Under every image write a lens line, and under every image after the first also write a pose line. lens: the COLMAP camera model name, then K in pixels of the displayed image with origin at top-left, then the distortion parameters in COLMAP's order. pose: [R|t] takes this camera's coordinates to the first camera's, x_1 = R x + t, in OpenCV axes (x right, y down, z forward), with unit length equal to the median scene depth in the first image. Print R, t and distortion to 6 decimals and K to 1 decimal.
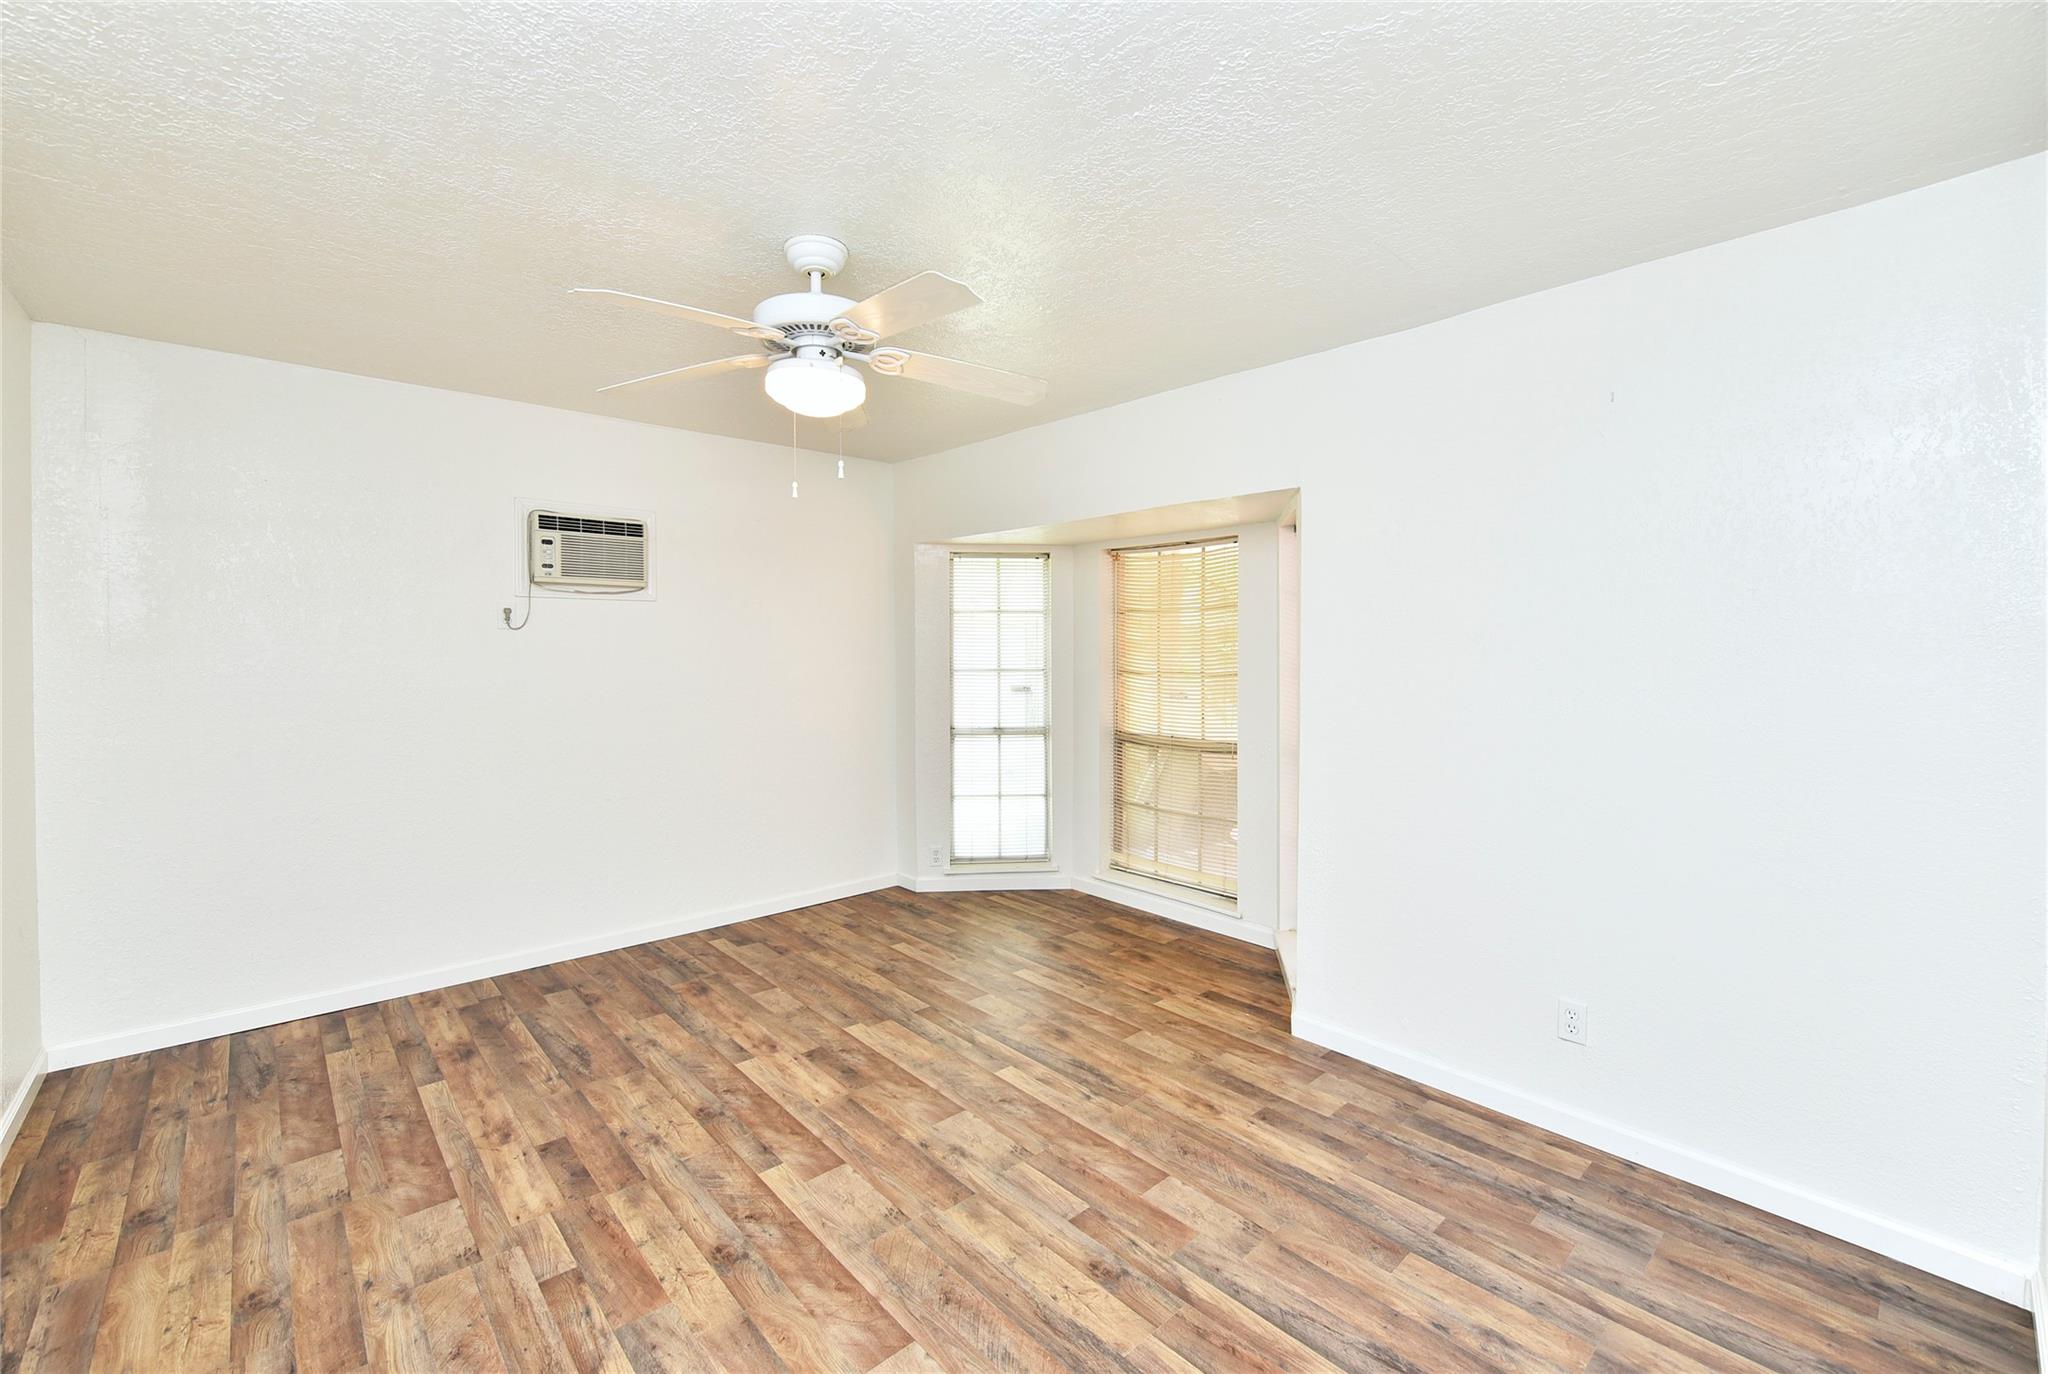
lens RADIAL K [[843.7, 0, 1014.4], [0, 843.7, 680.7], [0, 0, 1]] dist [0.001017, -0.001470]
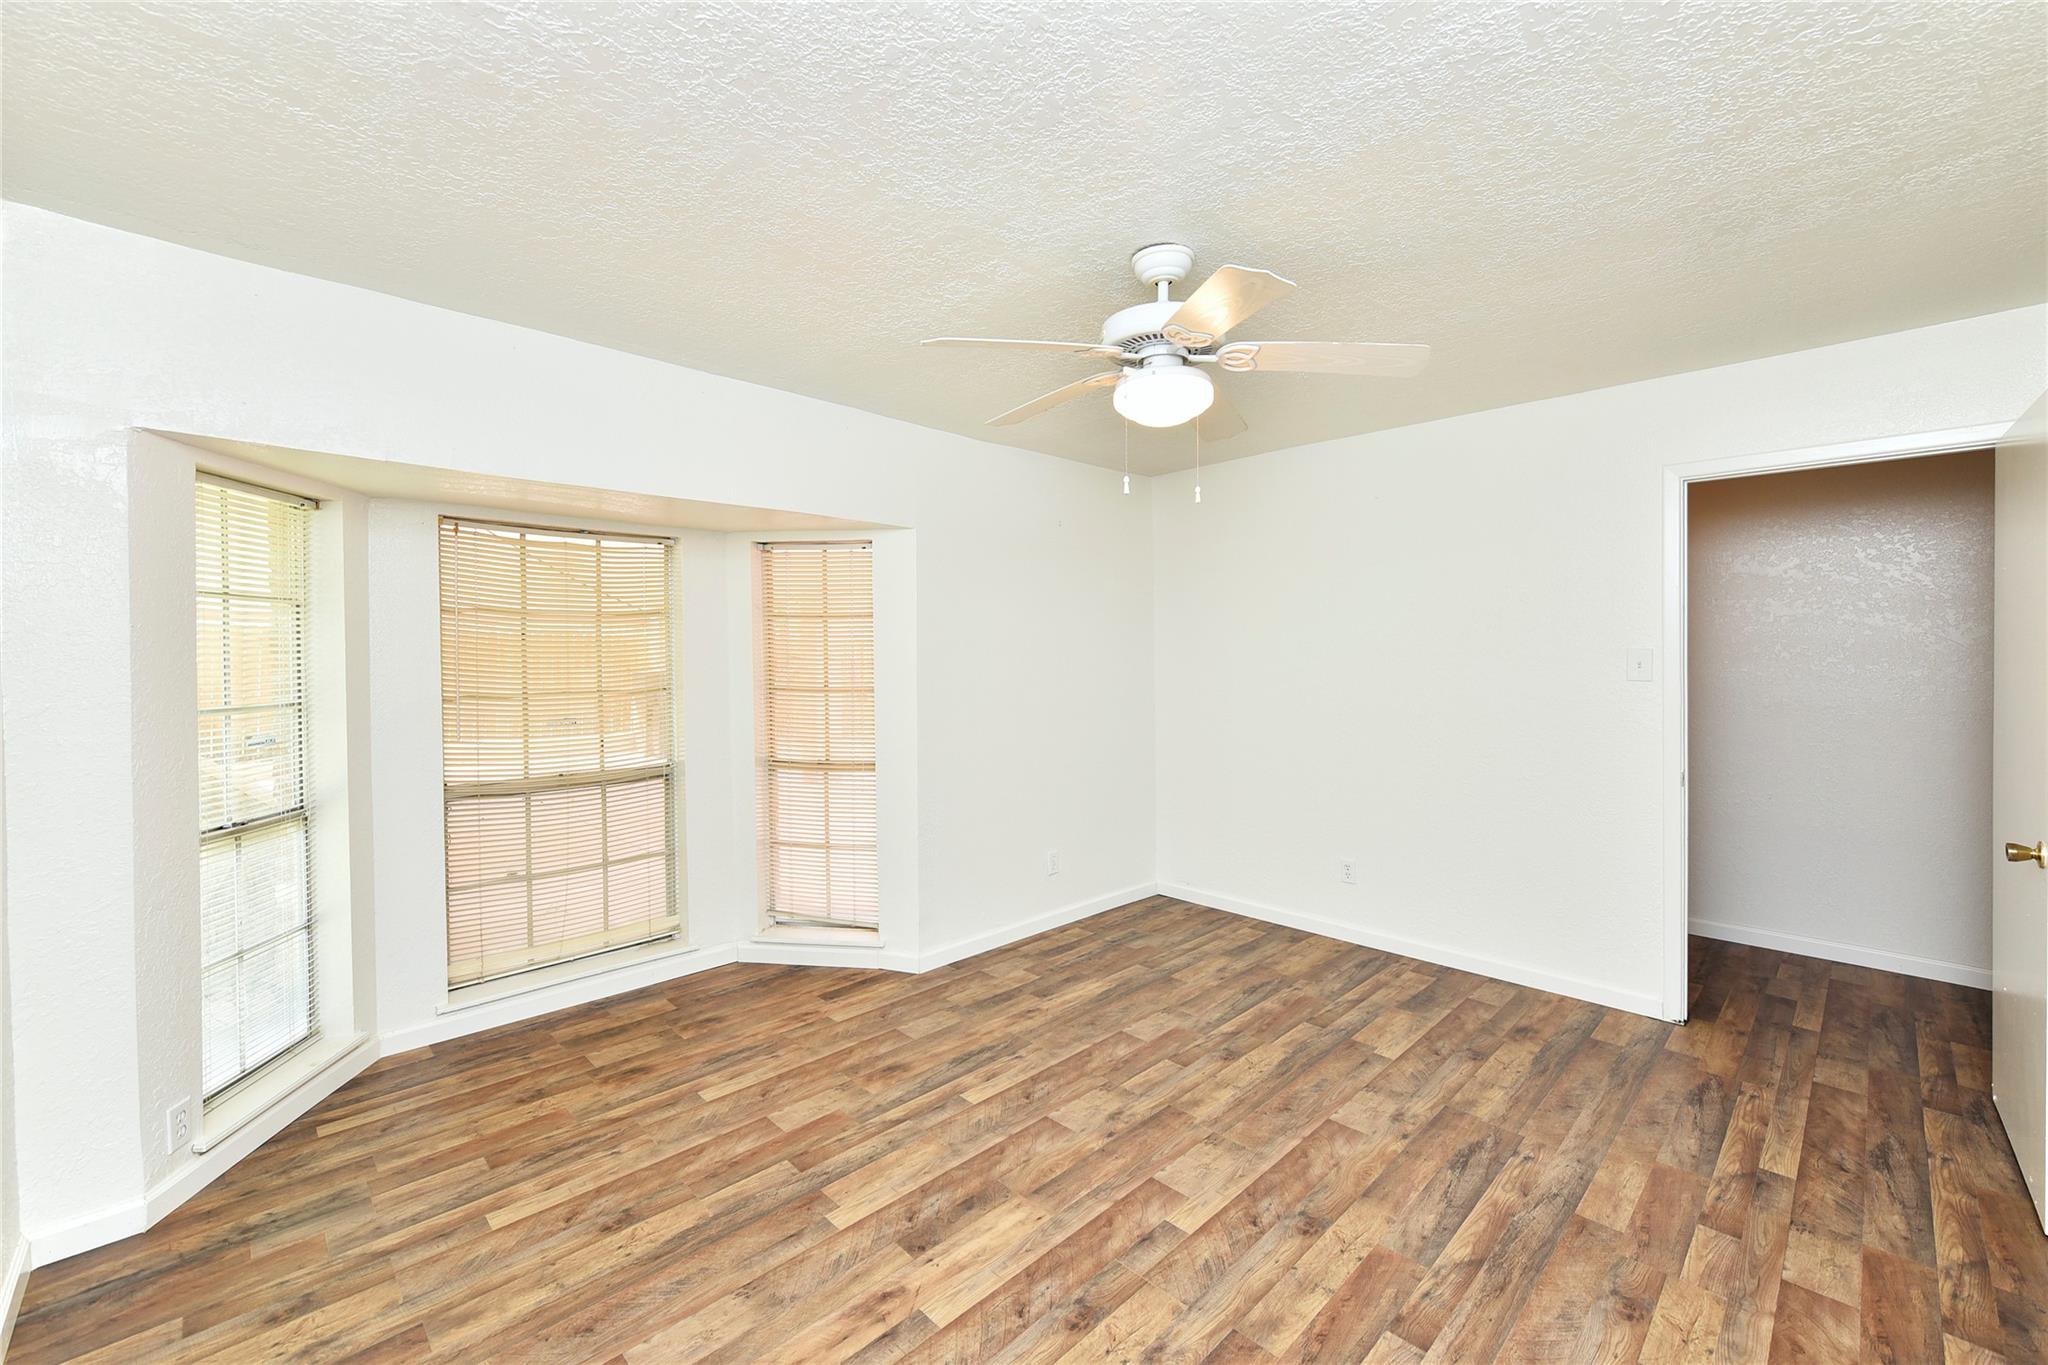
lens RADIAL K [[843.7, 0, 1014.7], [0, 843.7, 668.9], [0, 0, 1]] dist [0.001017, -0.001470]
pose [[-0.036733, -0.017776, 0.999167, -1.023252], [0.048706, 0.998622, 0.019557, -0.043885], [-0.998137, 0.049384, -0.035816, 1.019496]]
